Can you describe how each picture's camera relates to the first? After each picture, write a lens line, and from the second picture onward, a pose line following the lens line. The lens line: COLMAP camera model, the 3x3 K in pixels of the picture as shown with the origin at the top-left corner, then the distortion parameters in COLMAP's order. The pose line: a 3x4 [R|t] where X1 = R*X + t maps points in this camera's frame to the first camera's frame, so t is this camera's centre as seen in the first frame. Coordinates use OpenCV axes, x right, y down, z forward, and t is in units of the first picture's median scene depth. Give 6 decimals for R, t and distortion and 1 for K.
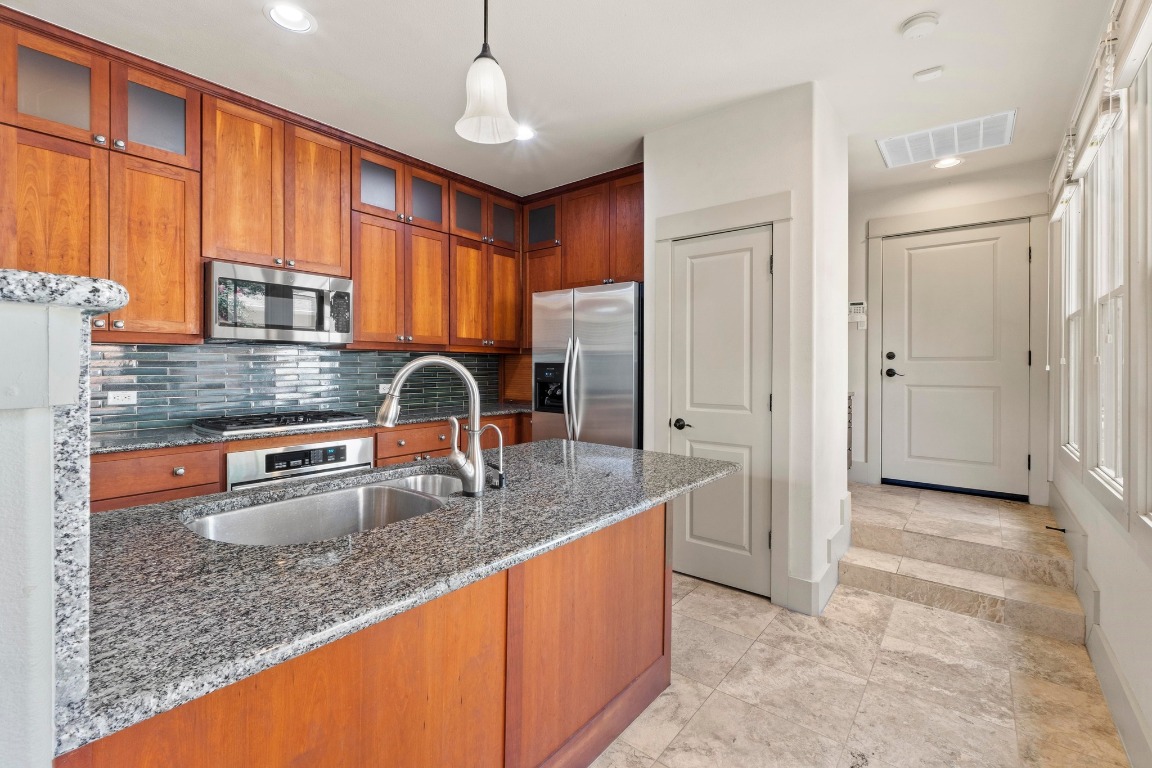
lens RADIAL K [[496.5, 0, 579.9], [0, 496.5, 369.4], [0, 0, 1]] dist [-0.008700, 0.000866]
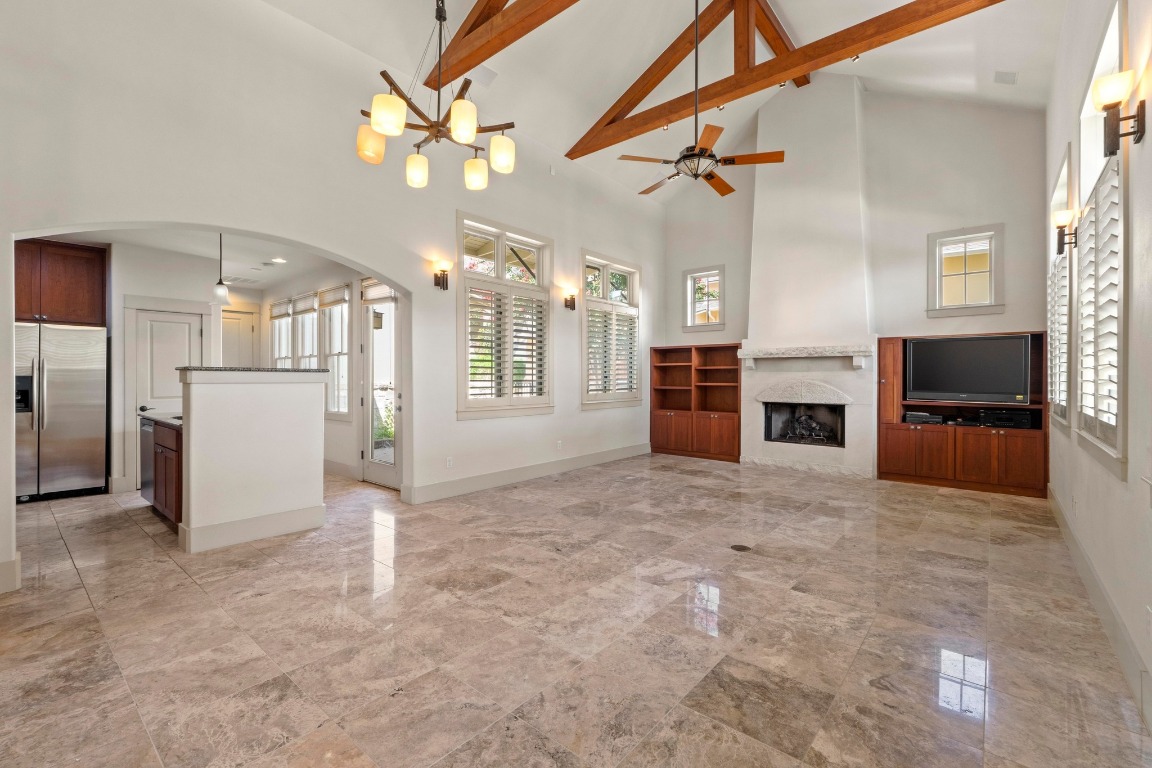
lens RADIAL K [[496.5, 0, 575.5], [0, 496.5, 377.4], [0, 0, 1]] dist [-0.008700, 0.000866]
pose [[0.024480, -0.003186, 0.999695, -1.649038], [0.006293, 0.999976, 0.003032, -0.003078], [-0.999681, 0.006217, 0.024500, -0.685061]]
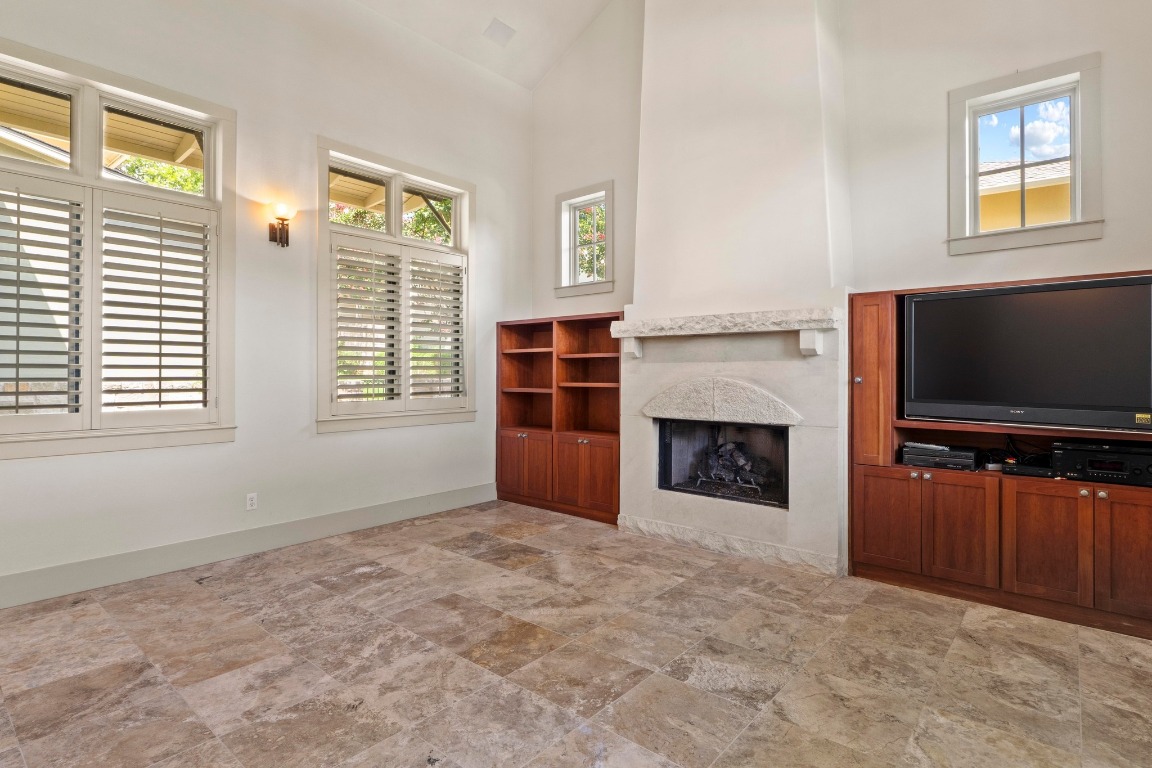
lens RADIAL K [[581.6, 0, 576.0], [0, 581.6, 368.7], [0, 0, 1]] dist [-0.006432, -0.000897]
pose [[0.029619, 0.003533, 0.999555, -0.763018], [0.006624, 0.999971, -0.003731, 0.003913], [-0.999539, 0.006732, 0.029595, -1.378971]]
